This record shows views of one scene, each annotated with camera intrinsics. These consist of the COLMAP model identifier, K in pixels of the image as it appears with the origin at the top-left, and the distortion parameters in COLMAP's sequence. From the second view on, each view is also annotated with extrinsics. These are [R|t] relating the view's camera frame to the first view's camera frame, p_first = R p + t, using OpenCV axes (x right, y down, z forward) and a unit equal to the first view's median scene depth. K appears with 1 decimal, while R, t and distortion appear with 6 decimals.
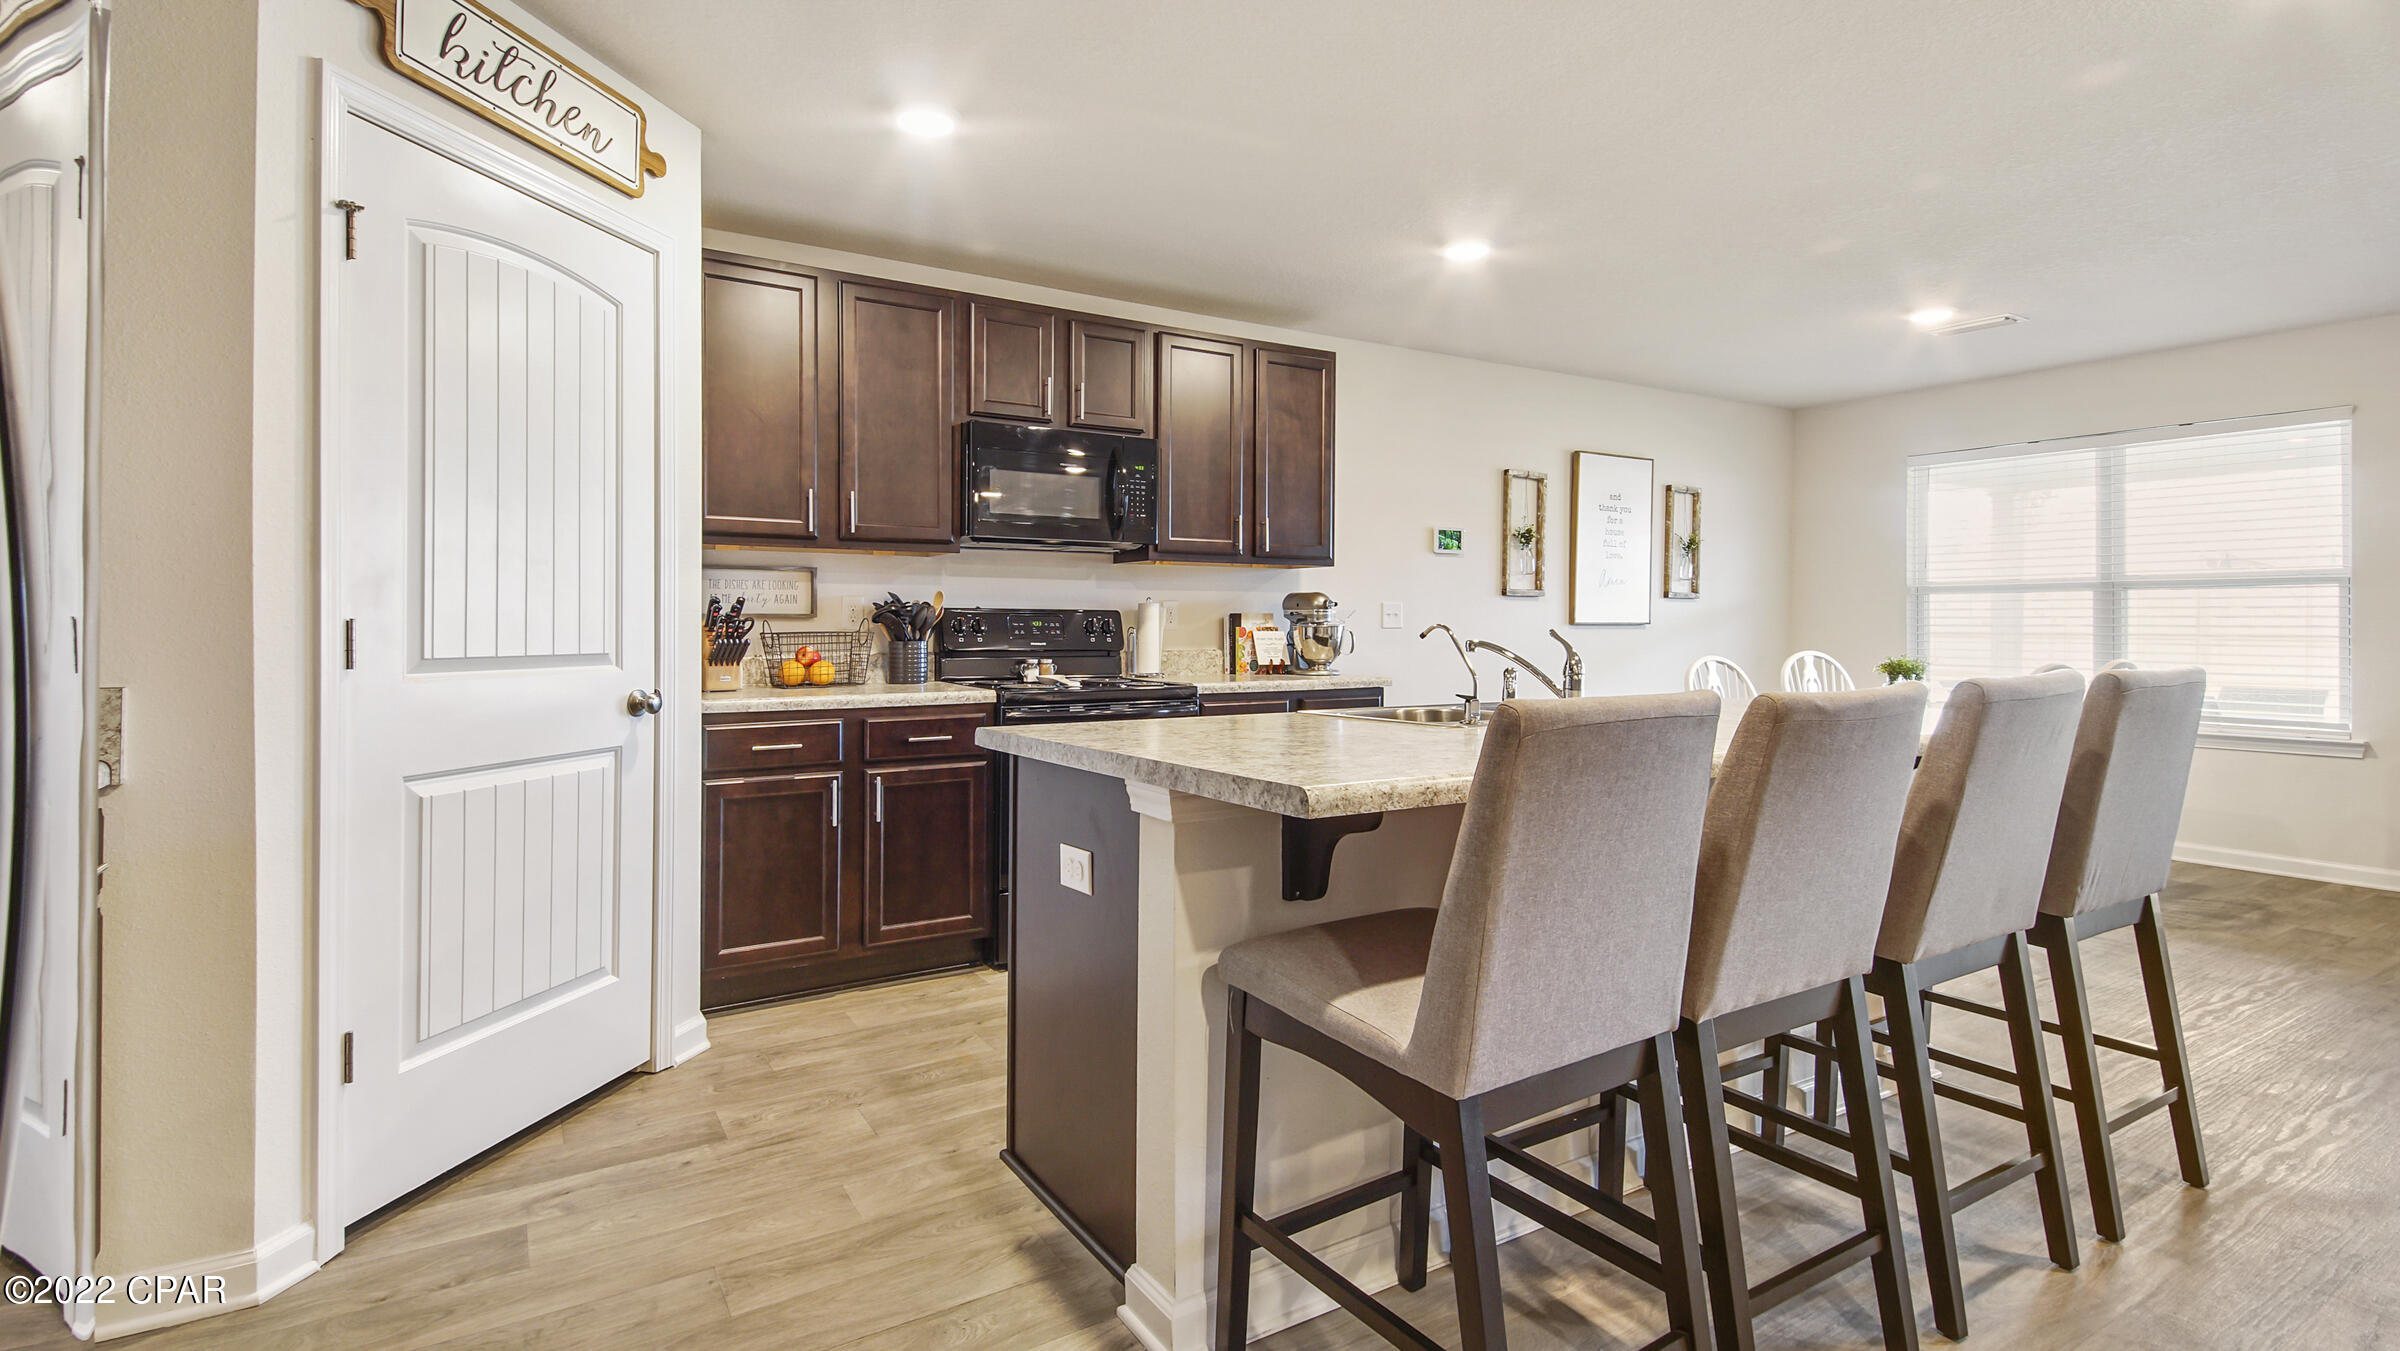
lens RADIAL K [[1088.9, 0, 1200.0], [0, 1088.9, 675.5], [0, 0, 1]] dist [-0.041616, -0.000031]
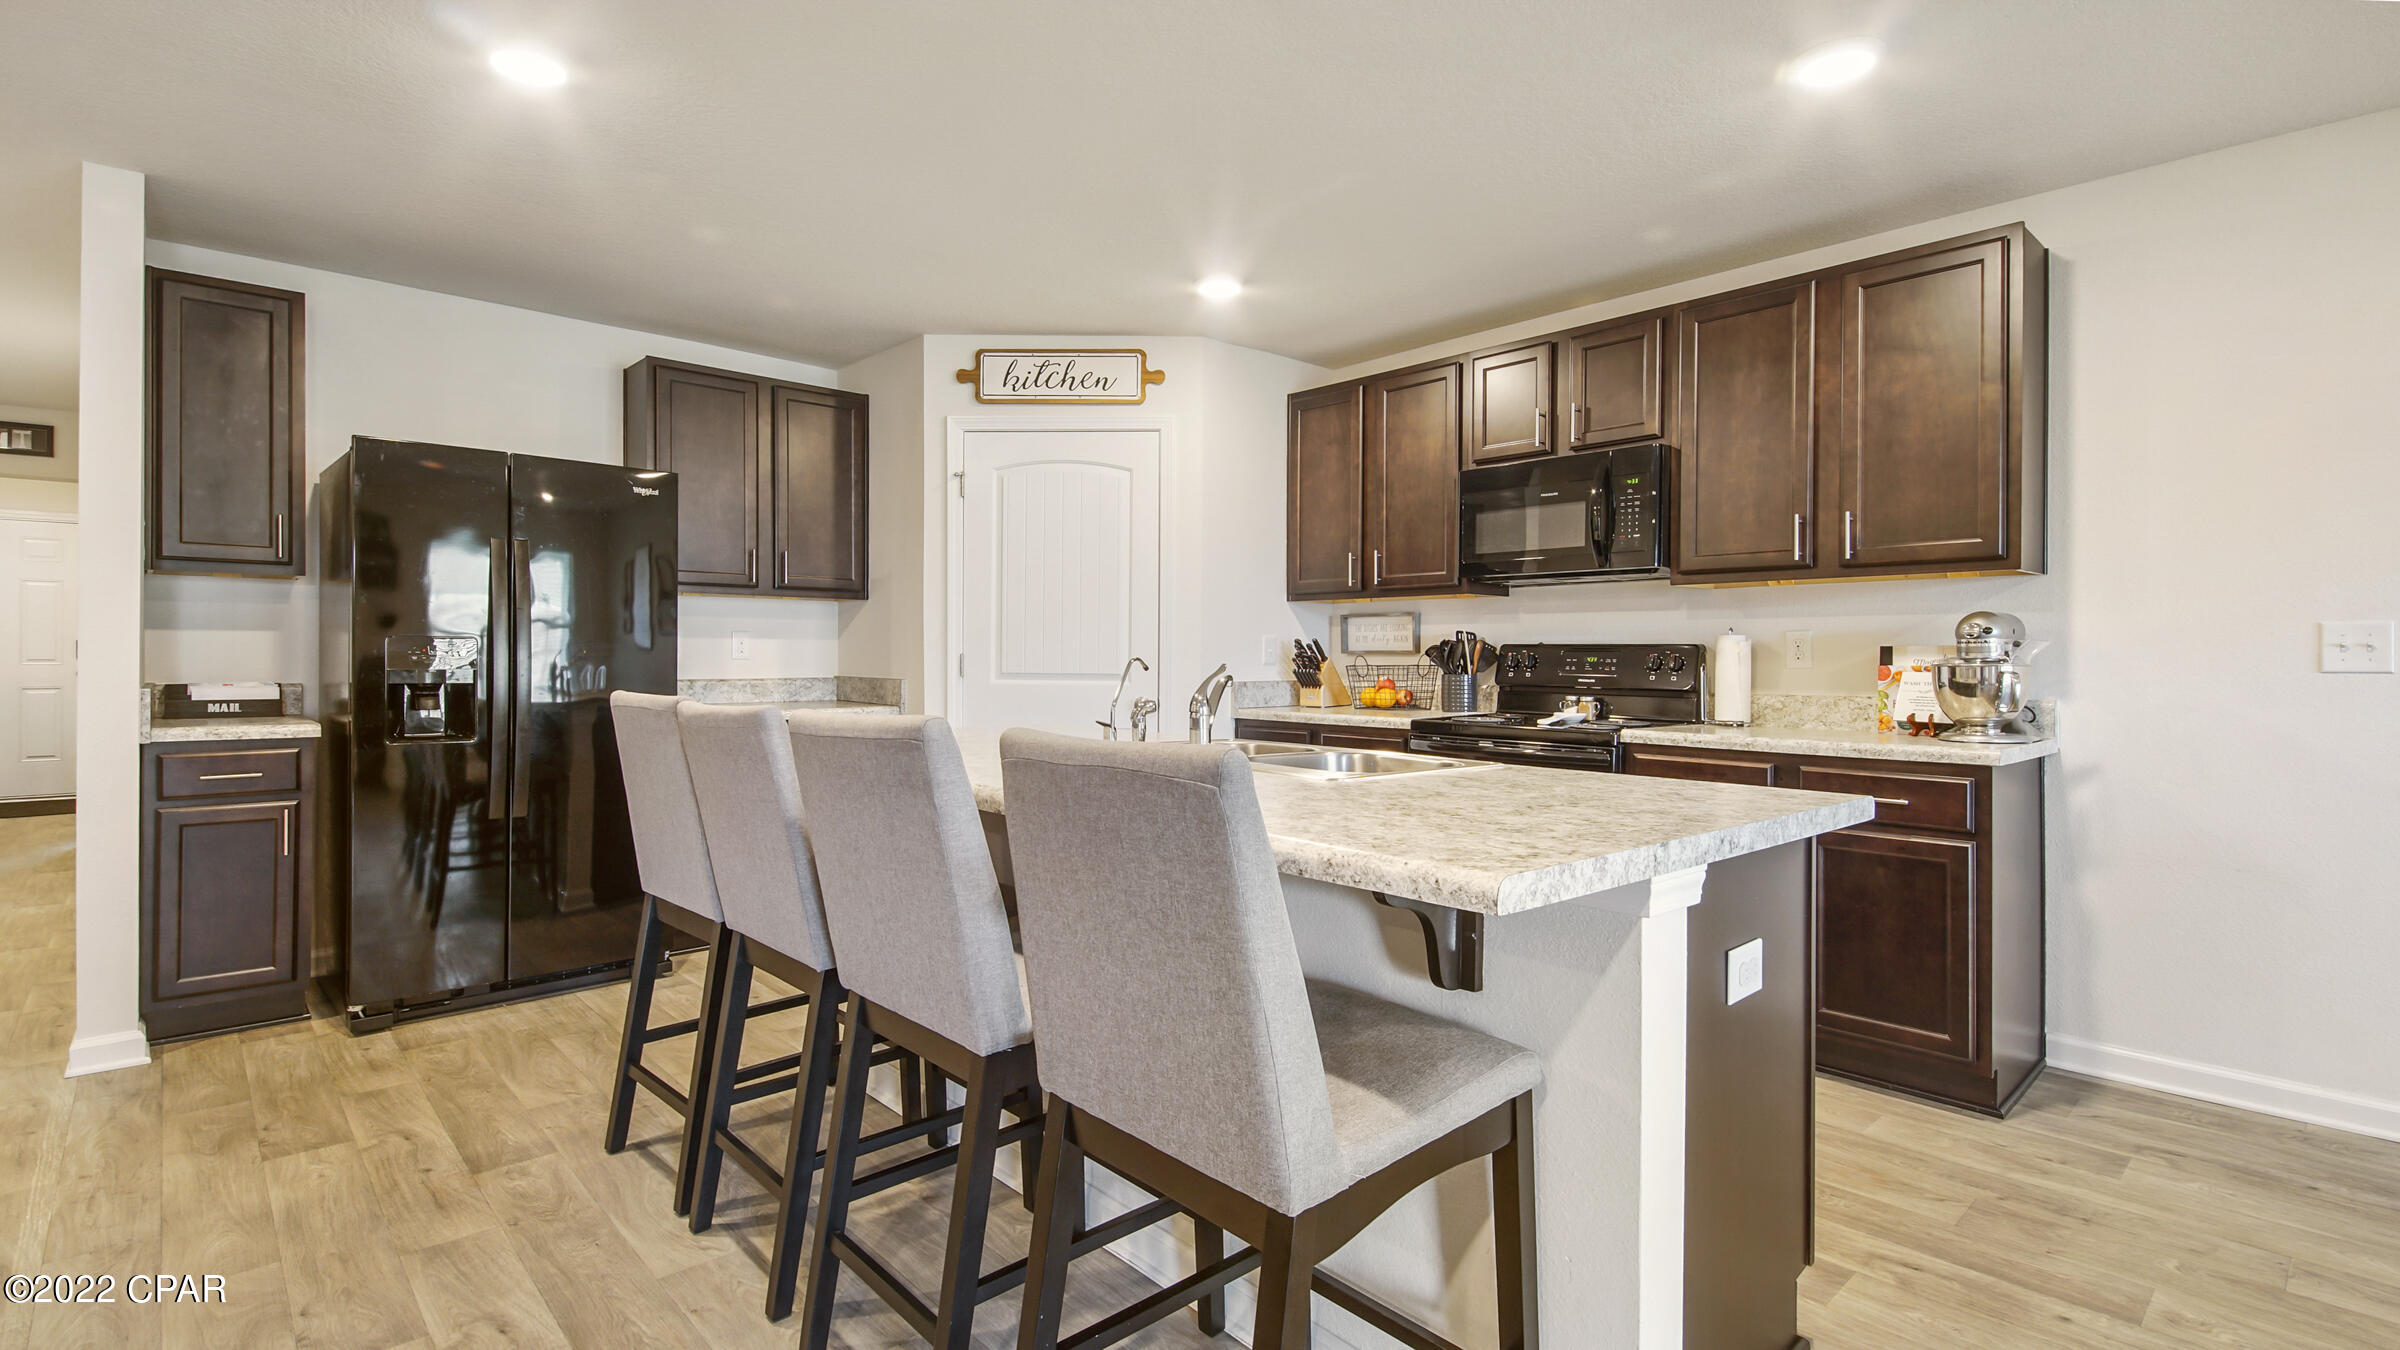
lens RADIAL K [[1128.5, 0, 1186.7], [0, 1128.5, 660.1], [0, 0, 1]] dist [0.022258, -0.000171]
pose [[0.176886, 0.004926, -0.984219, 0.764319], [-0.047447, 0.998868, -0.003528, -0.027281], [0.983087, 0.047322, 0.176919, 0.483295]]
